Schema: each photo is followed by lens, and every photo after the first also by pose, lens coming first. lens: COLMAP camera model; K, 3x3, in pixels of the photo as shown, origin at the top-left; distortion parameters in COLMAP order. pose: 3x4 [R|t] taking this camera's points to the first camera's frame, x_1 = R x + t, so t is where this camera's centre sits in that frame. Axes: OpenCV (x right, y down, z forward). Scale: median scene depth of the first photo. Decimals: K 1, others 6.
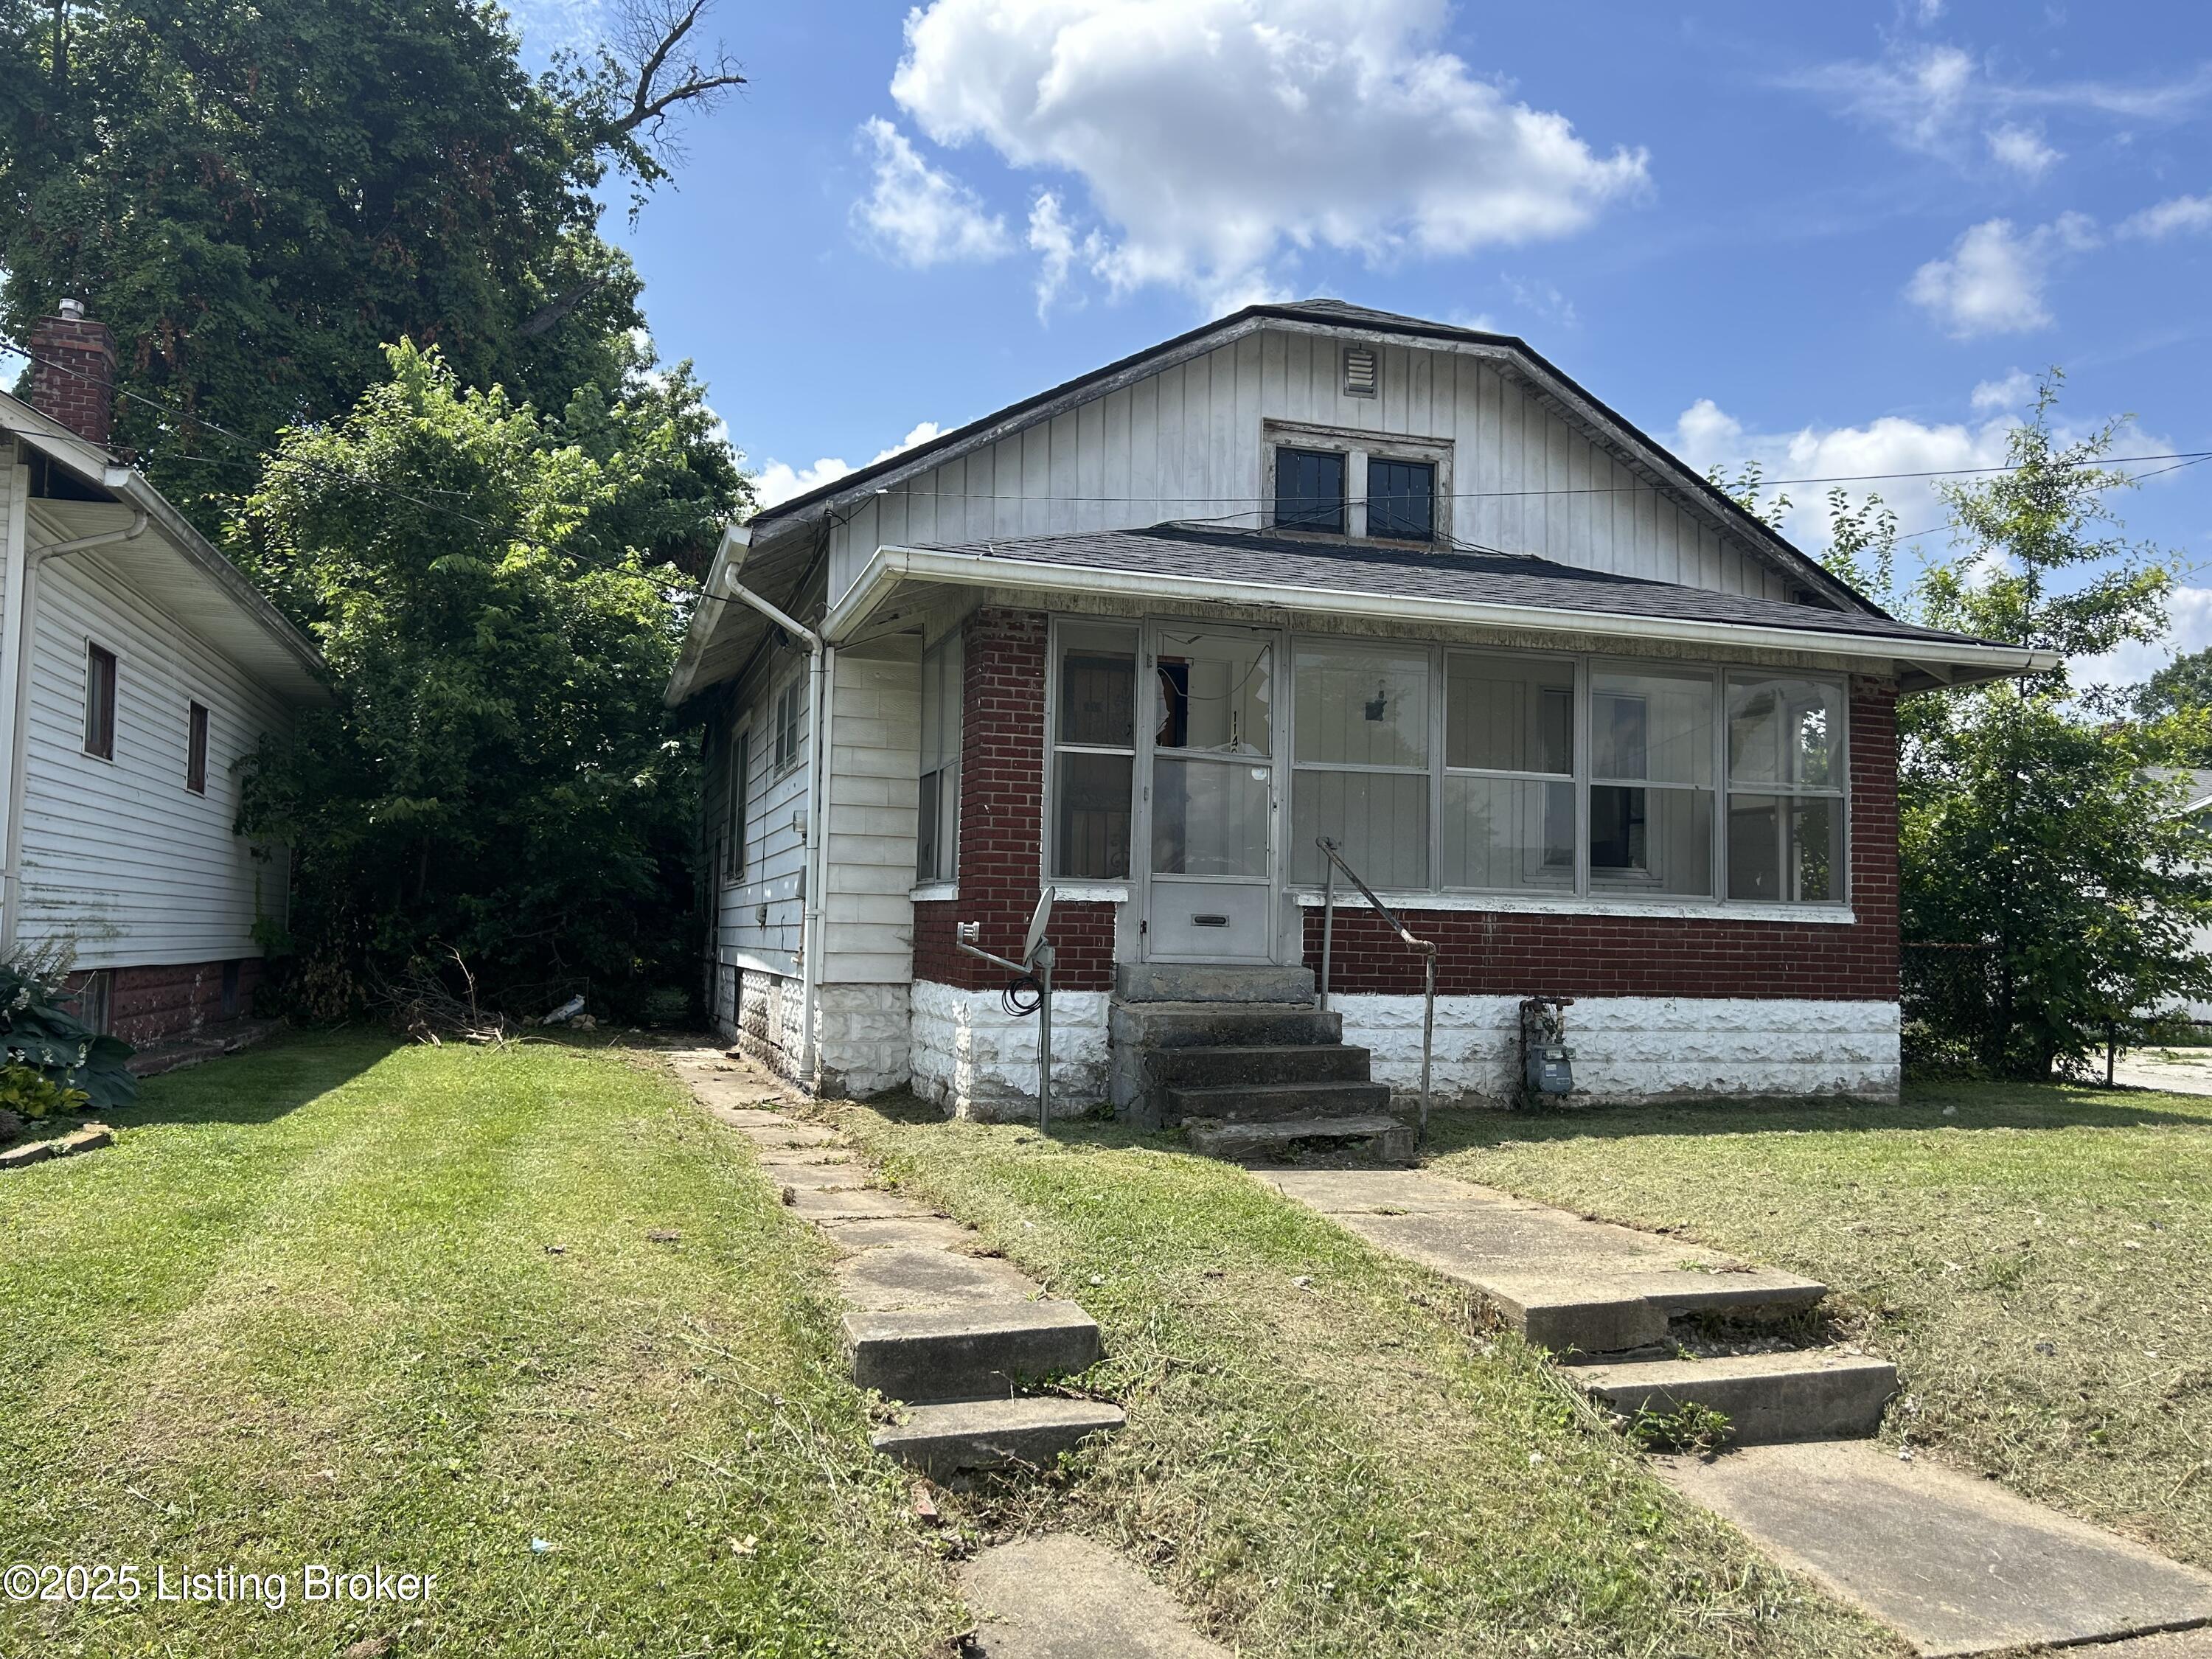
lens RADIAL K [[1659.0, 0, 1092.9], [0, 1659.0, 818.3], [0, 0, 1]] dist [0.060137, -0.081123]
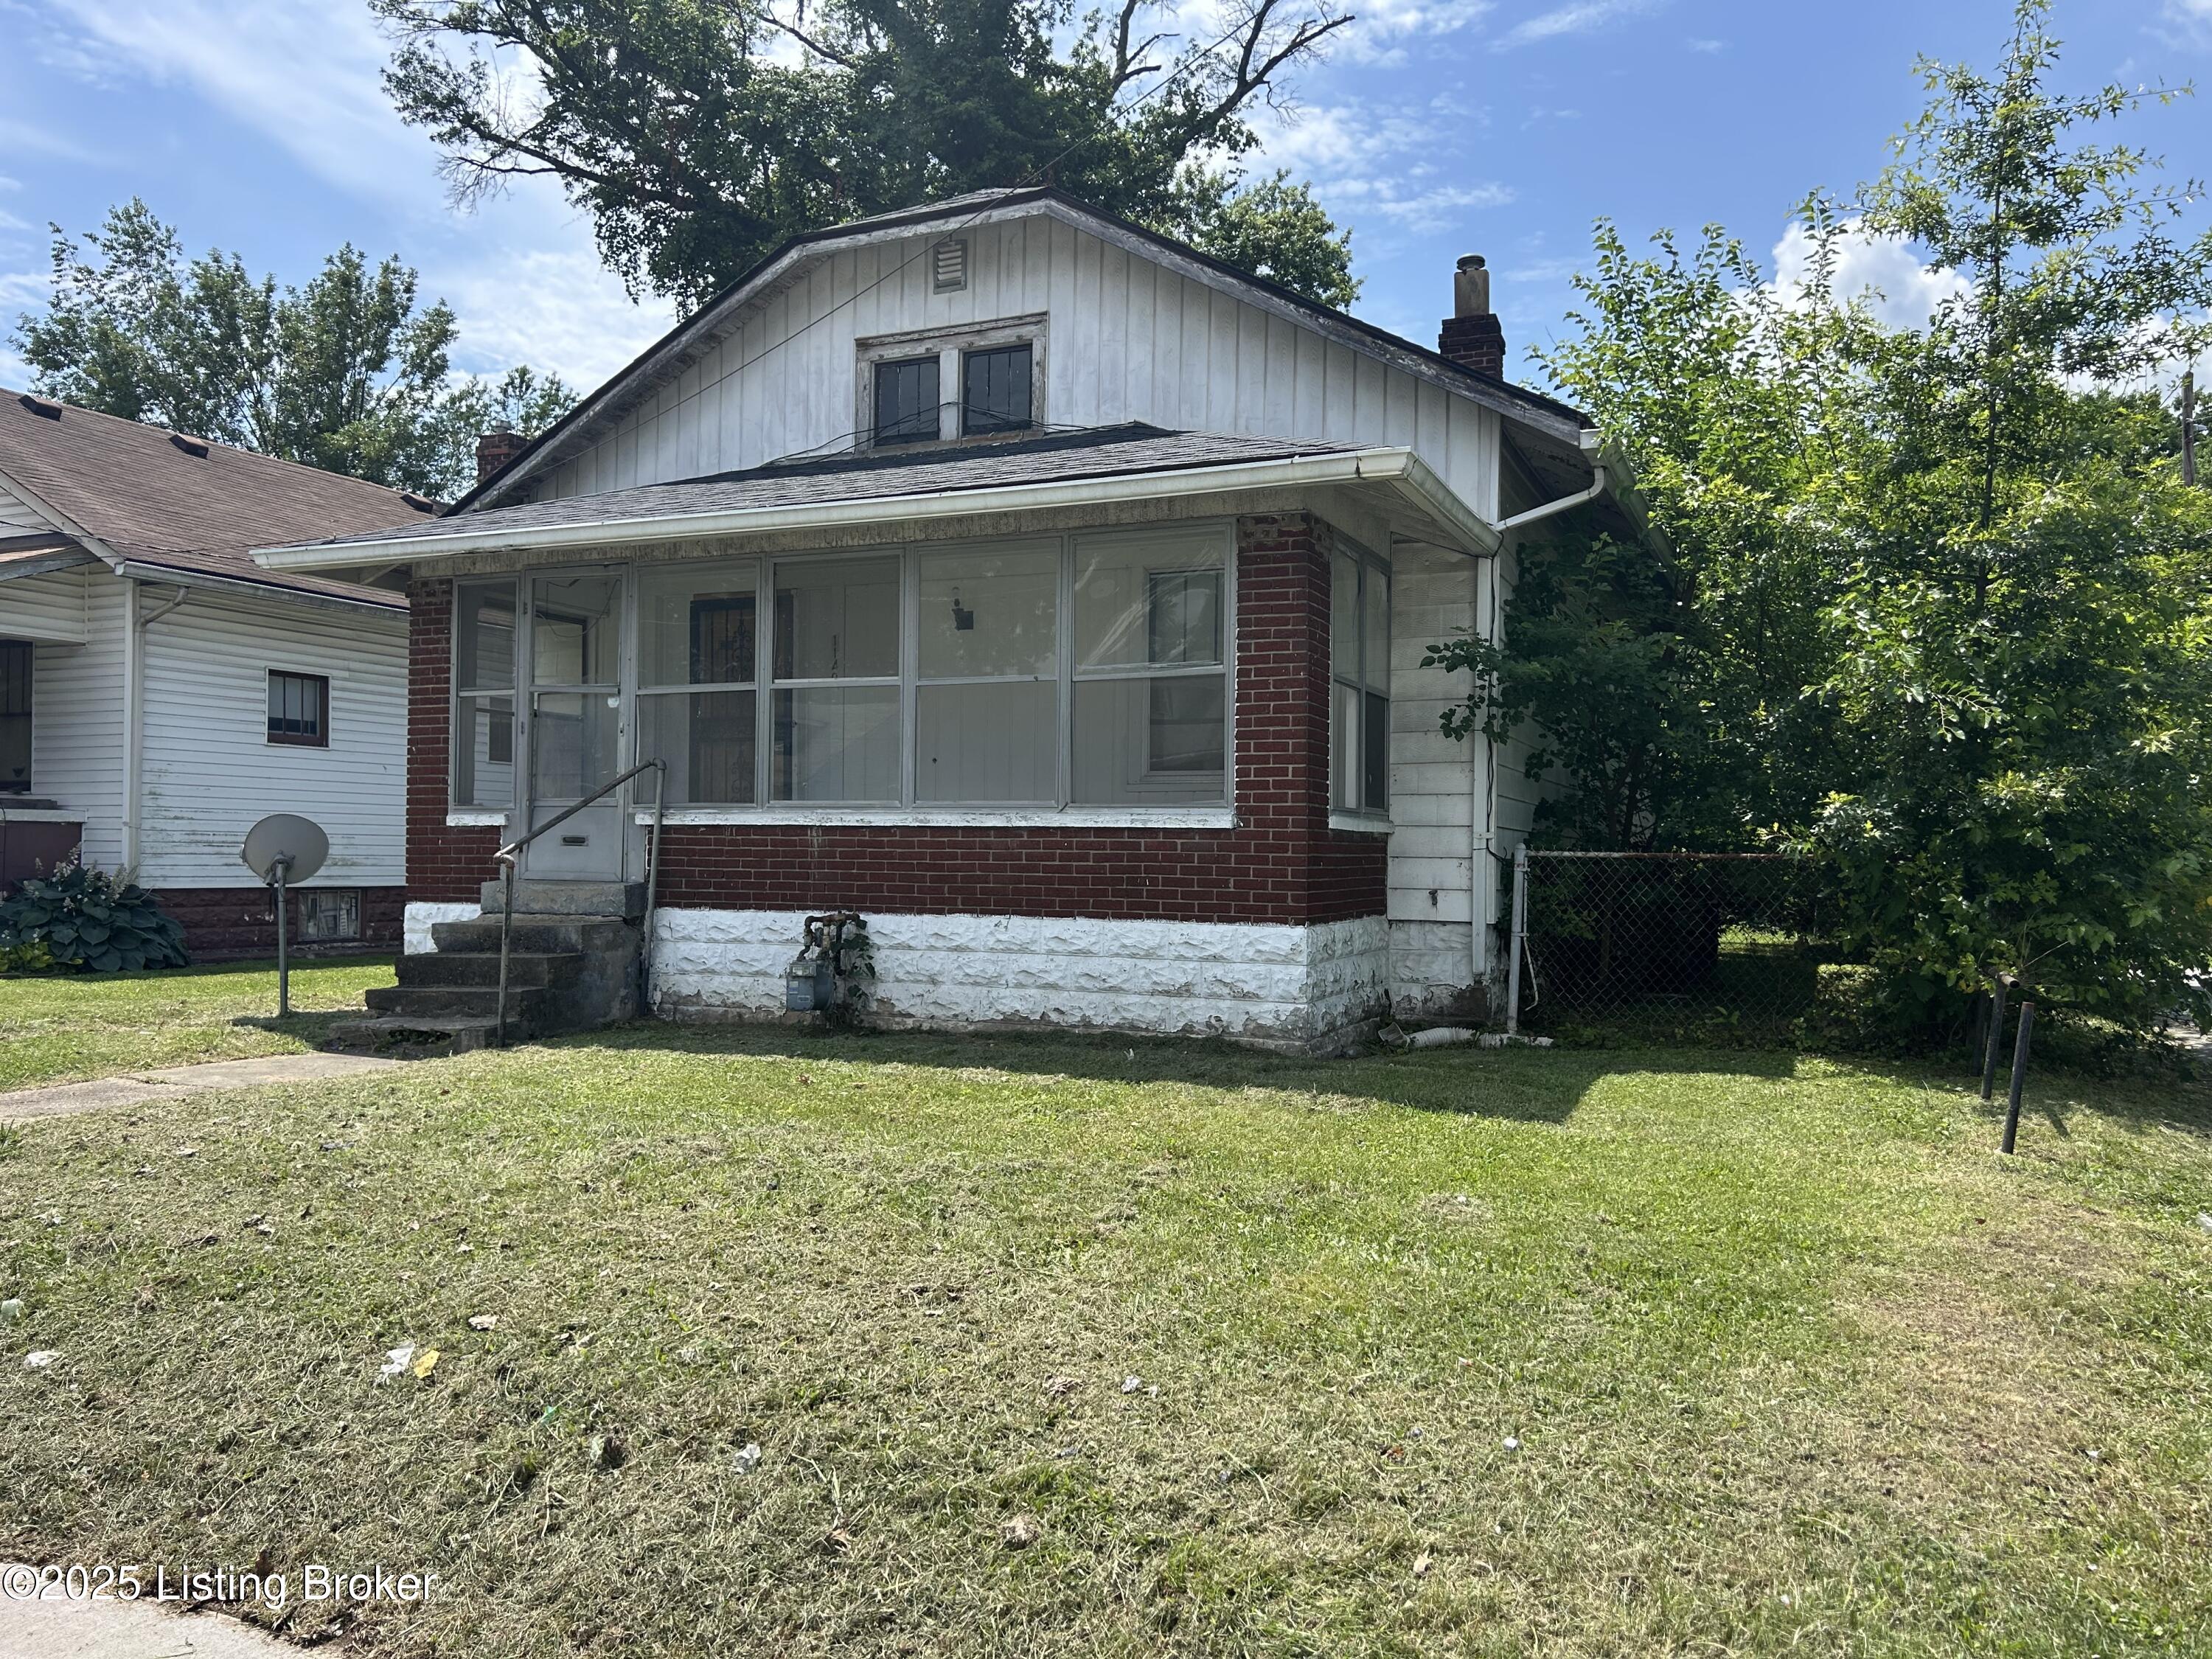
lens RADIAL K [[1659.0, 0, 1095.5], [0, 1659.0, 835.0], [0, 0, 1]] dist [0.060137, -0.081123]
pose [[0.751526, -0.022273, -0.659328, 0.941726], [0.050568, 0.998434, 0.023912, 0.044204], [0.657763, -0.051311, 0.751475, 0.356844]]
